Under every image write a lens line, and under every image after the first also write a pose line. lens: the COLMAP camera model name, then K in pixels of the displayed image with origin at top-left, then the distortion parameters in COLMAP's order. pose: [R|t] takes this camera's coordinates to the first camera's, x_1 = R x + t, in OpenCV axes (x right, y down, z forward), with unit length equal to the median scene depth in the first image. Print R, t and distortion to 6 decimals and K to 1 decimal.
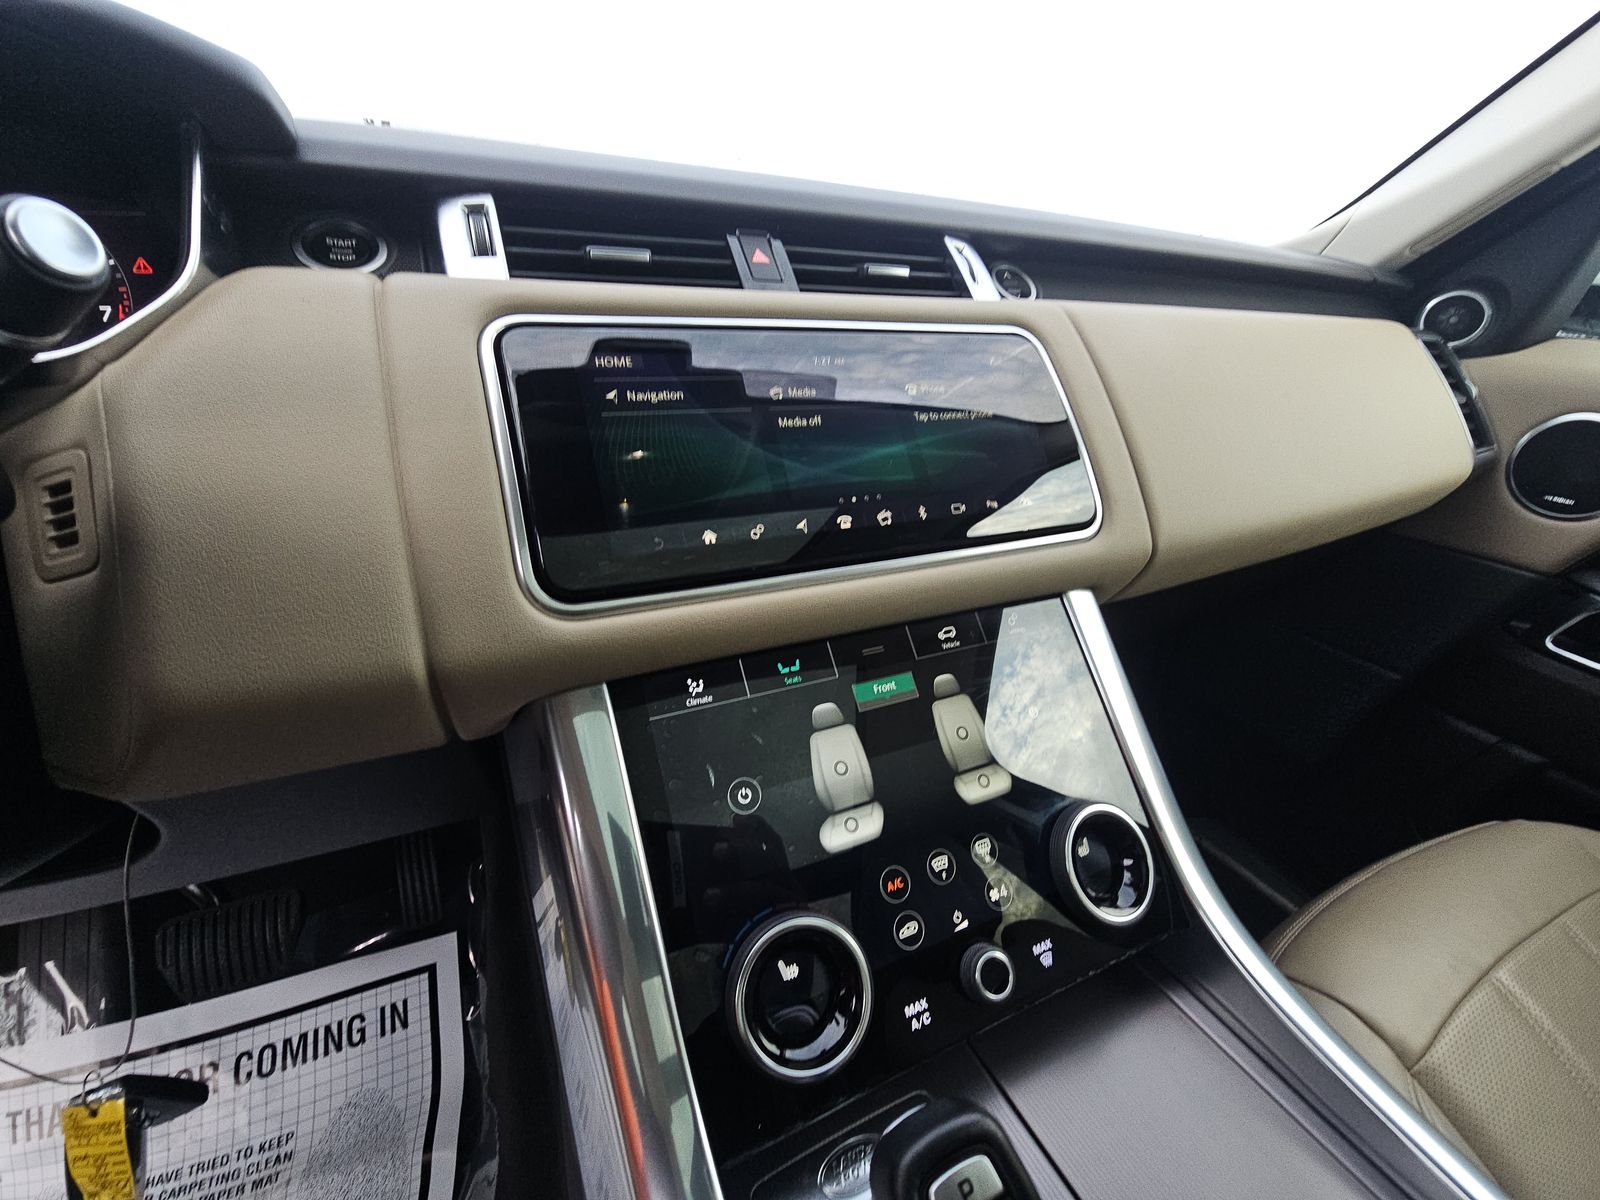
lens RADIAL K [[651.9, 0, 808.4], [0, 651.9, 605.3], [0, 0, 1]] dist [0.003228, -0.004946]
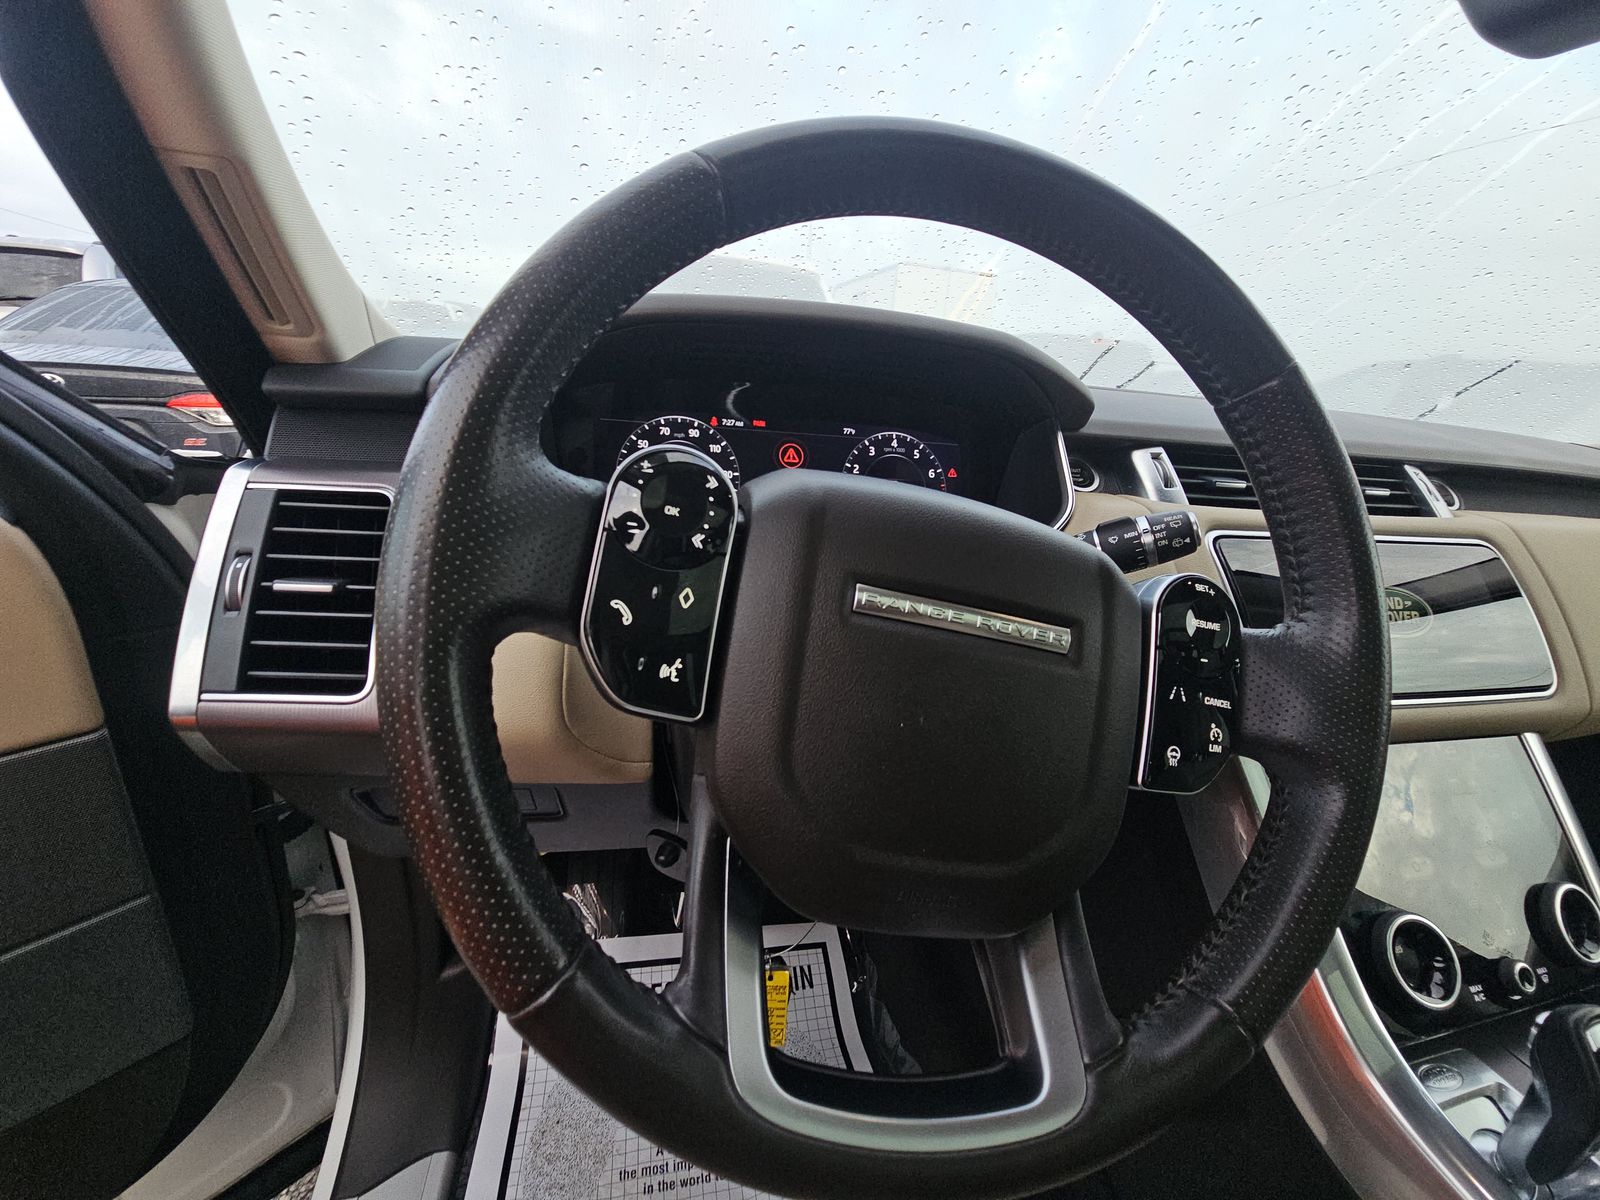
lens RADIAL K [[651.9, 0, 808.4], [0, 651.9, 605.3], [0, 0, 1]] dist [0.003228, -0.004946]
pose [[0.978703, 0.112877, -0.171460, -0.514750], [-0.129979, 0.987239, -0.092000, 0.021810], [0.158887, 0.112327, 0.980886, -0.372397]]
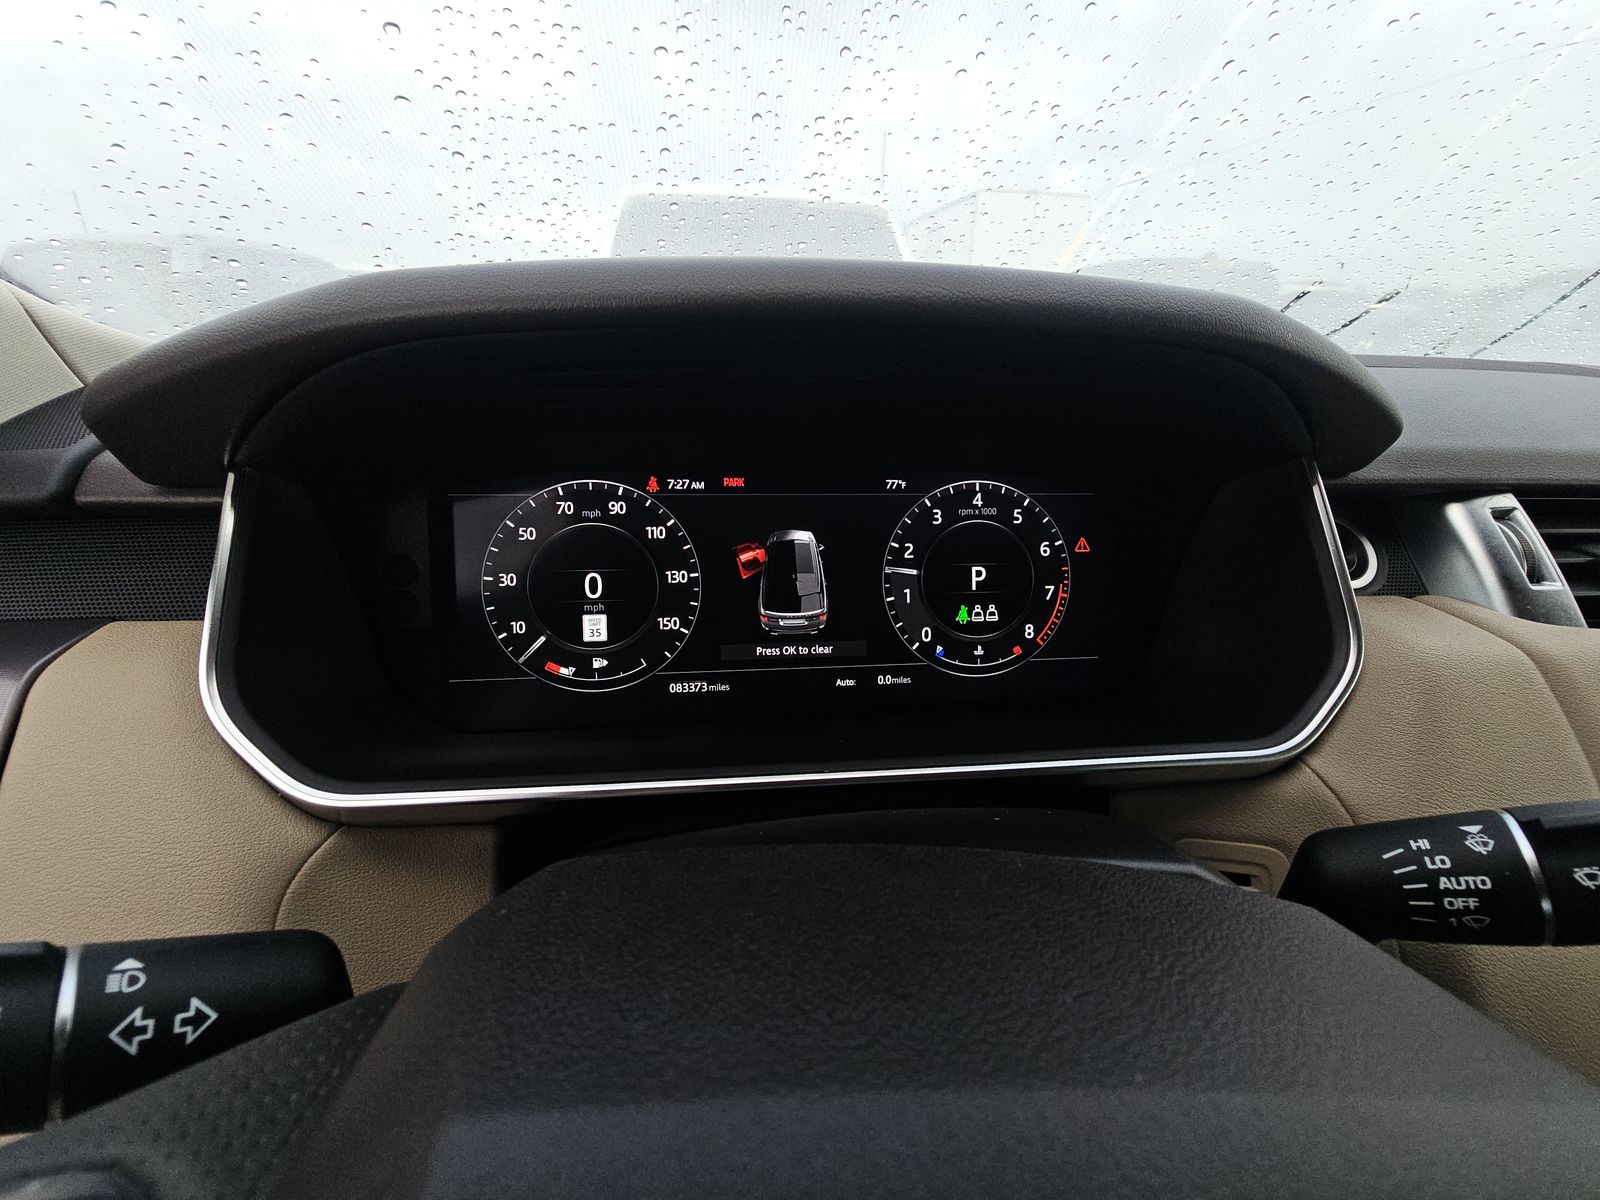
lens RADIAL K [[638.2, 0, 807.6], [0, 638.2, 599.8], [0, 0, 1]] dist [0.002063, -0.004451]
pose [[0.951891, 0.115611, -0.283790, -0.551863], [-0.122298, 0.992476, -0.005895, -0.187925], [0.280973, 0.040319, 0.958868, -0.028112]]
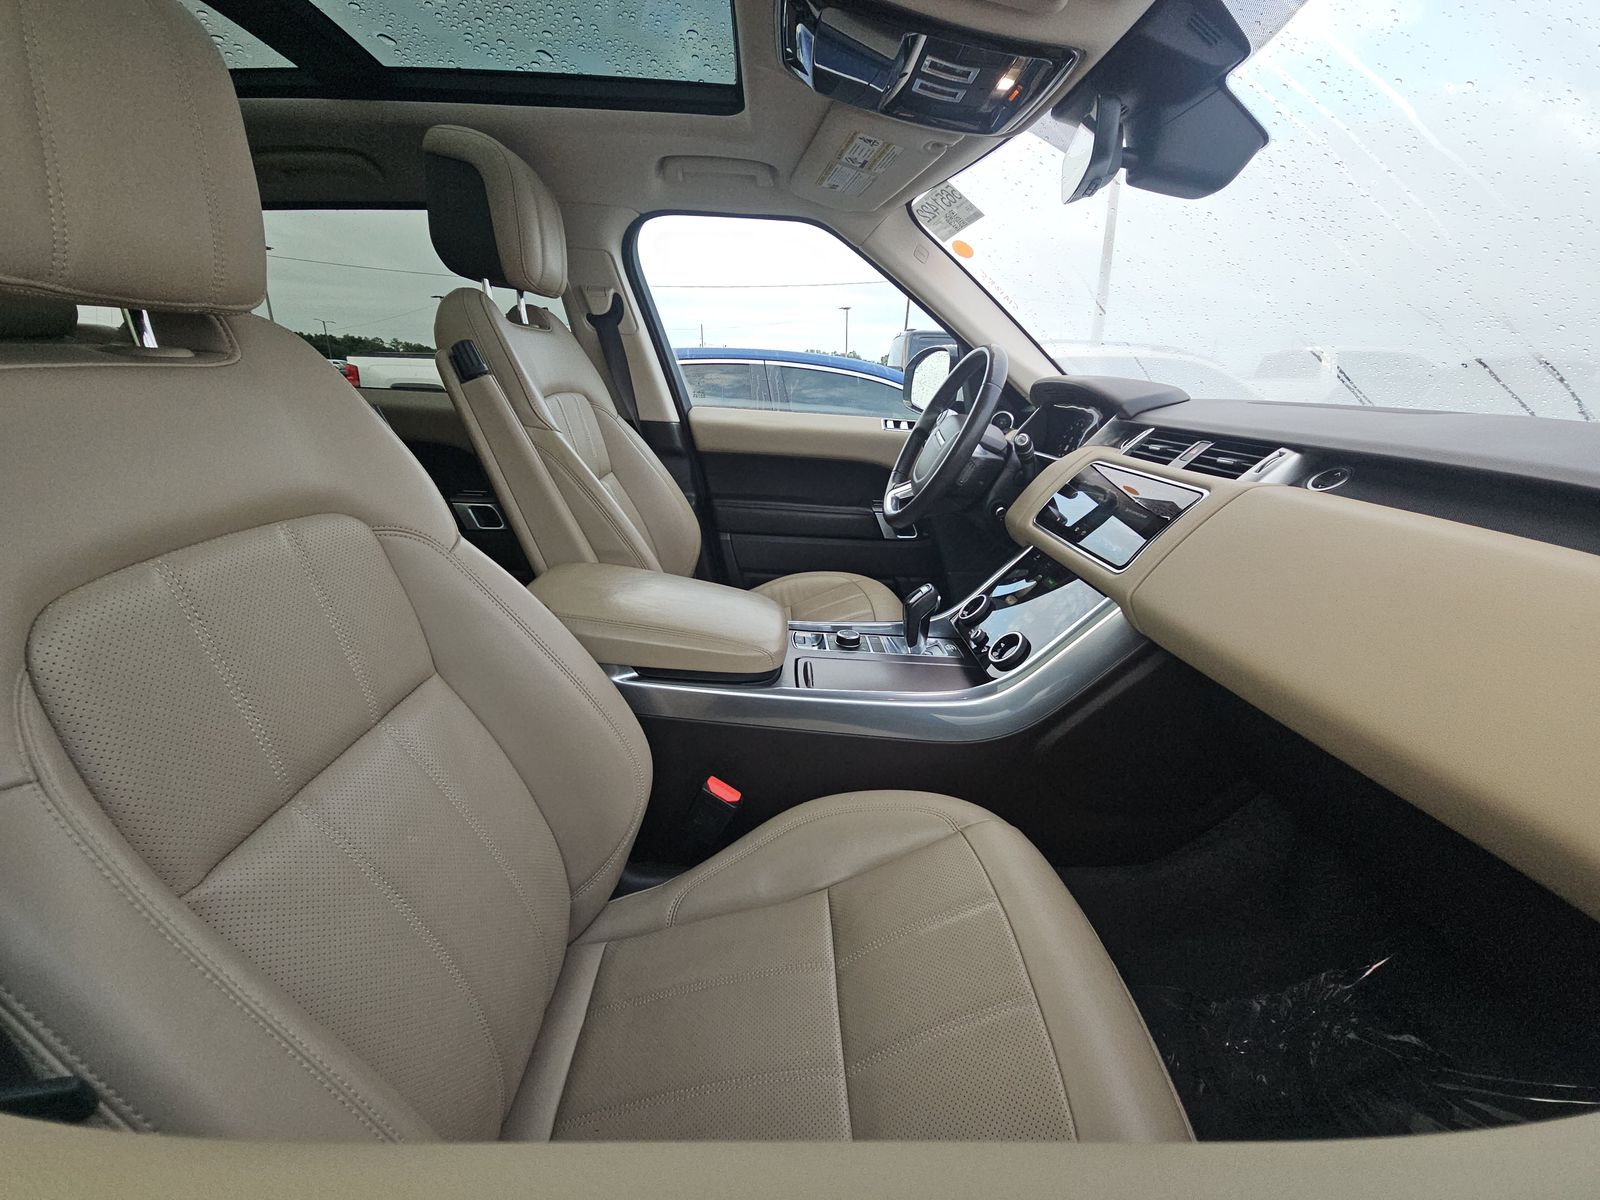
lens RADIAL K [[651.9, 0, 808.4], [0, 651.9, 605.3], [0, 0, 1]] dist [0.003228, -0.004946]
pose [[-0.391666, 0.262924, -0.881742, 1.249845], [-0.423513, 0.799238, 0.426445, -0.235806], [0.816844, 0.540453, -0.201683, 0.220910]]
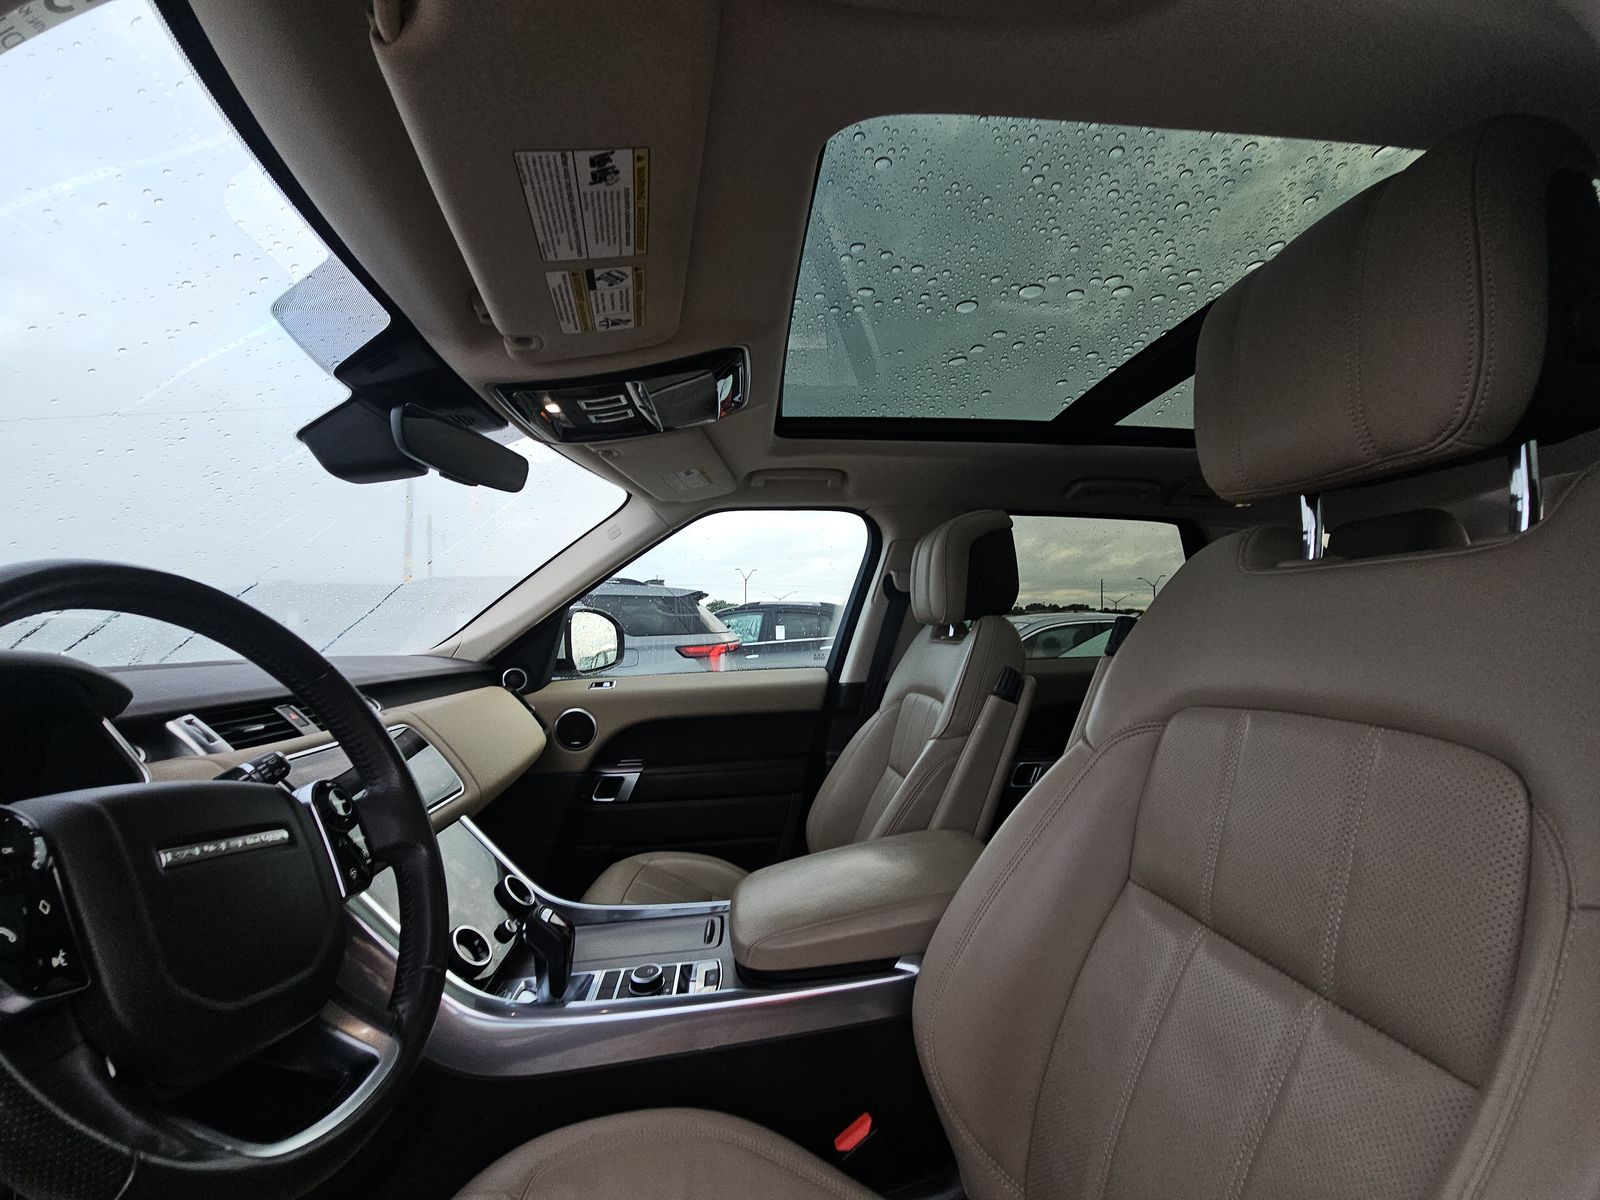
lens RADIAL K [[651.9, 0, 808.4], [0, 651.9, 605.3], [0, 0, 1]] dist [0.003228, -0.004946]
pose [[0.330885, -0.009161, 0.943627, -0.901694], [0.422869, 0.895375, -0.139588, 0.098408], [-0.843621, 0.445218, 0.300140, -0.743166]]
